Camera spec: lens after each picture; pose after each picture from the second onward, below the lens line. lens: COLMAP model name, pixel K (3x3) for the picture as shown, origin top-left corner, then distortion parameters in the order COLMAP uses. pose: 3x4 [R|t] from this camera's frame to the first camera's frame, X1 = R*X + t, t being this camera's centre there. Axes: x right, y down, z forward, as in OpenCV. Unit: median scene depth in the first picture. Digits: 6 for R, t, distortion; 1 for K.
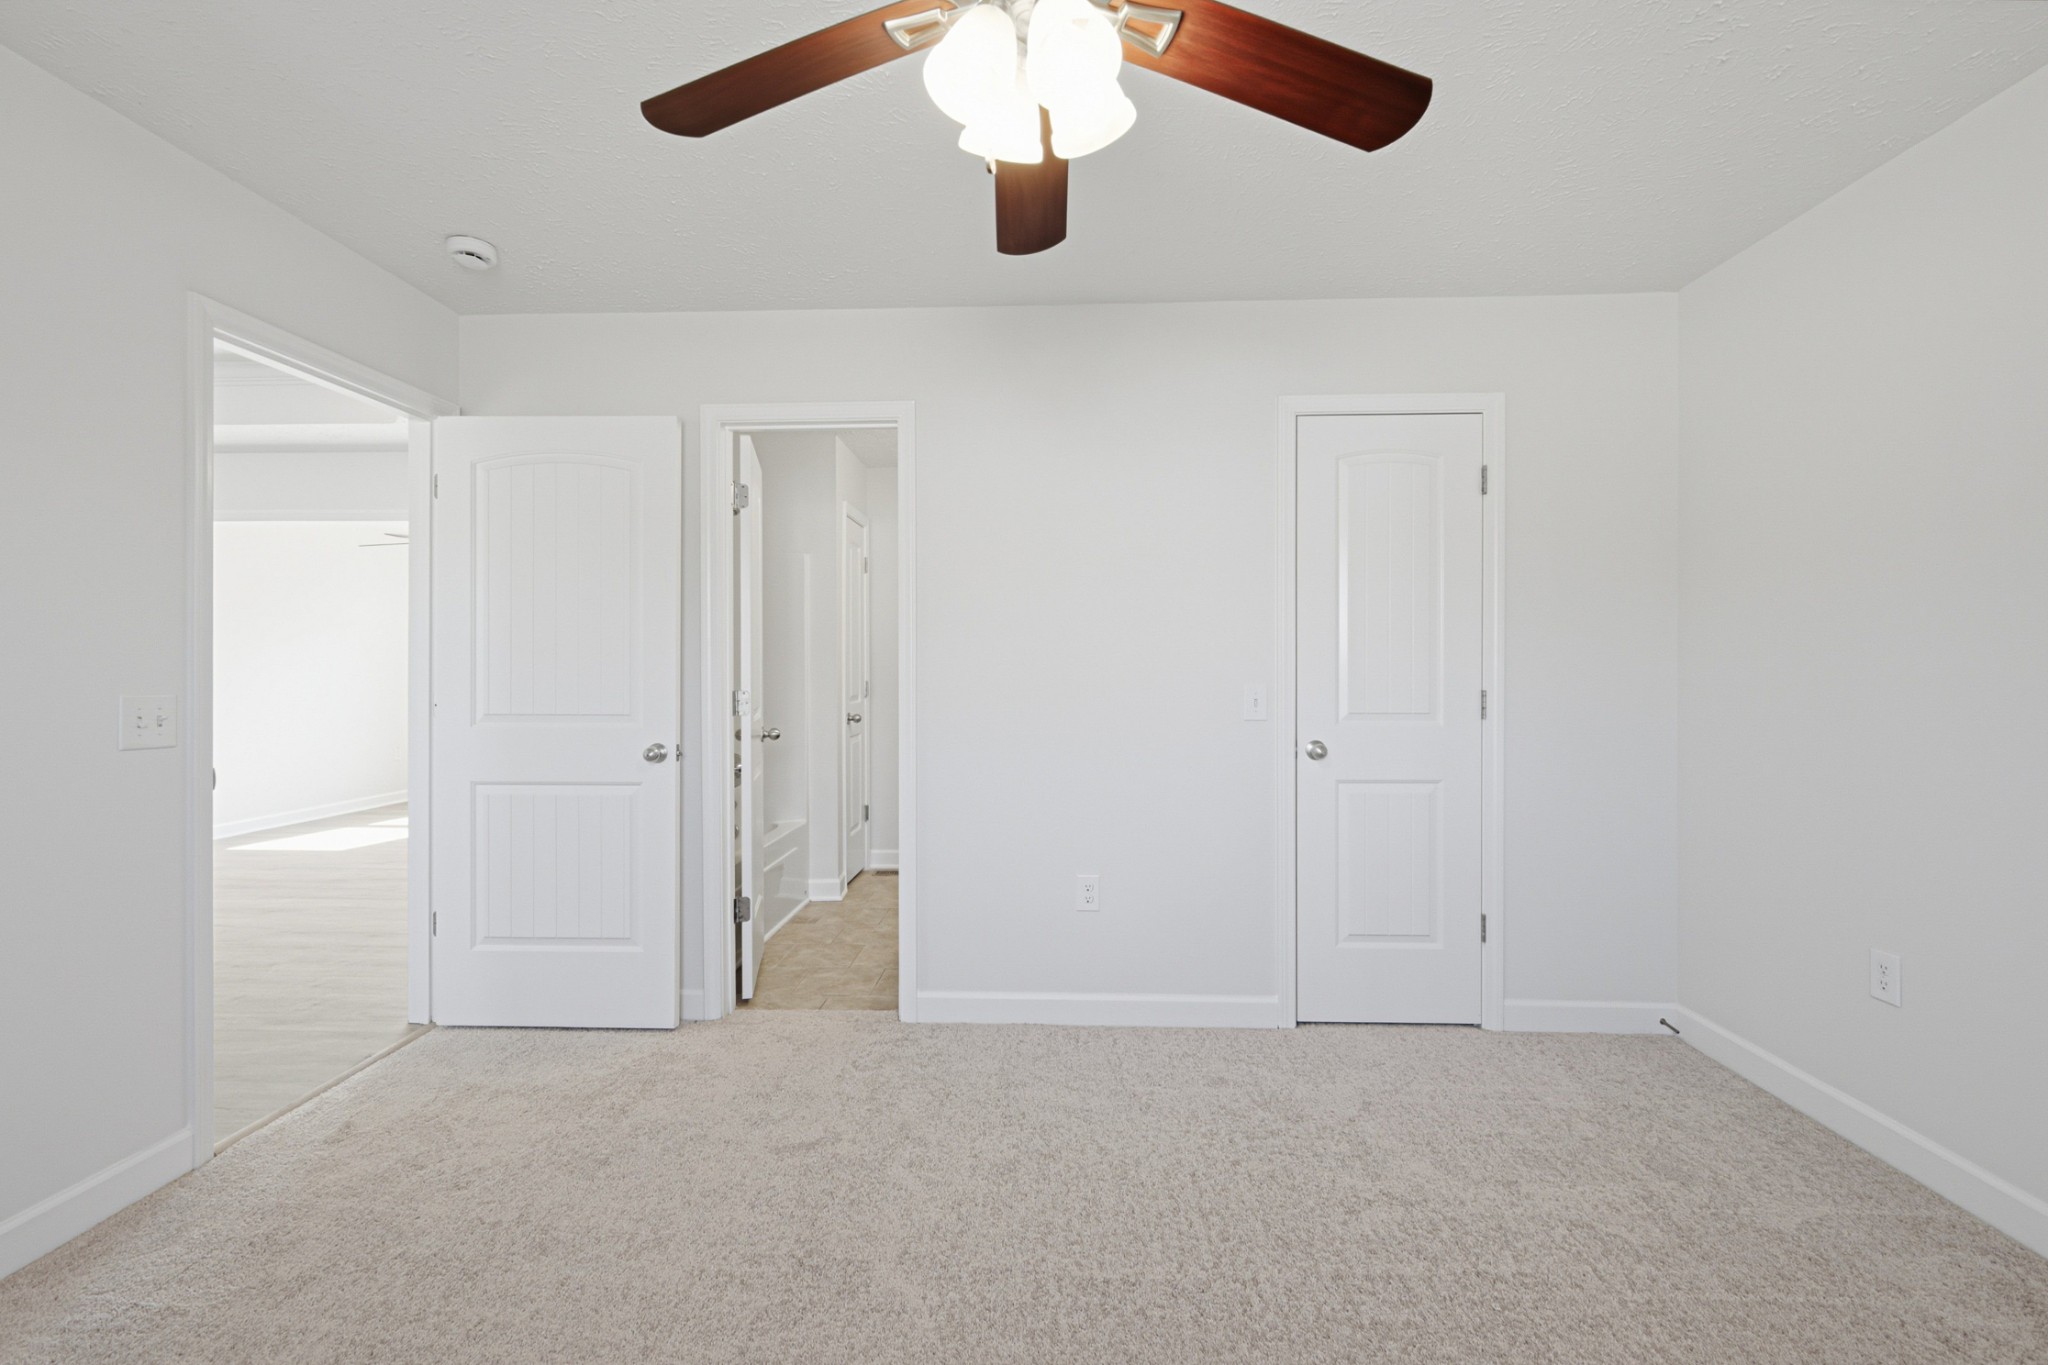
lens RADIAL K [[920.8, 0, 1024.0], [0, 920.8, 682.5], [0, 0, 1]] dist [0.002590, -0.000160]
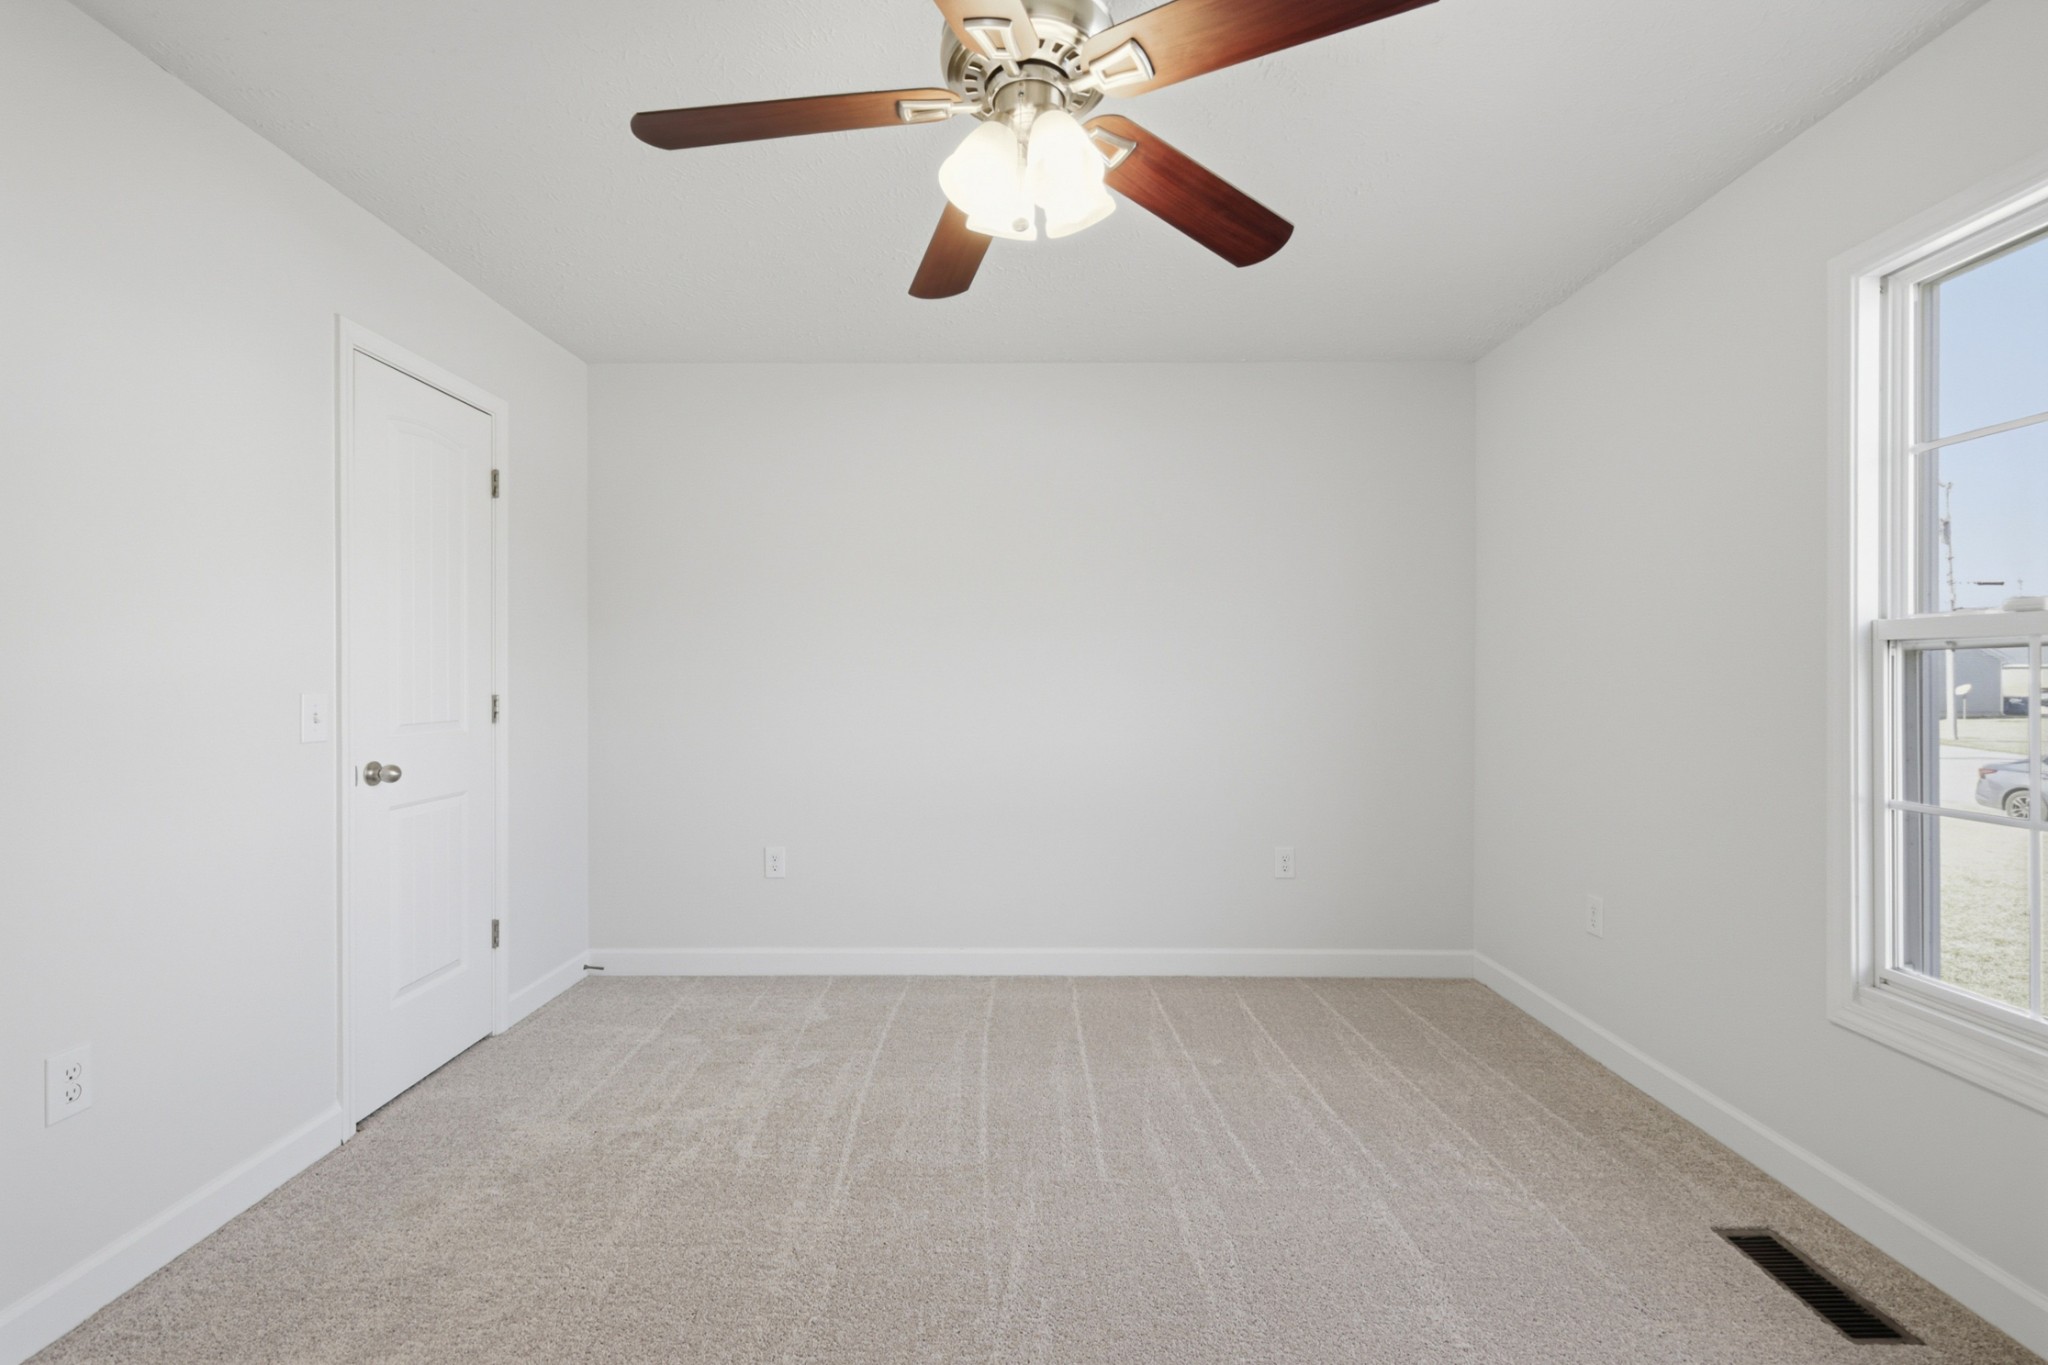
lens RADIAL K [[920.8, 0, 1024.0], [0, 920.8, 682.5], [0, 0, 1]] dist [0.002590, -0.000160]
pose [[-0.070554, -0.004295, 0.997499, -0.573532], [0.014835, 0.999876, 0.005354, -0.002124], [-0.997398, 0.015175, -0.070481, 0.532219]]
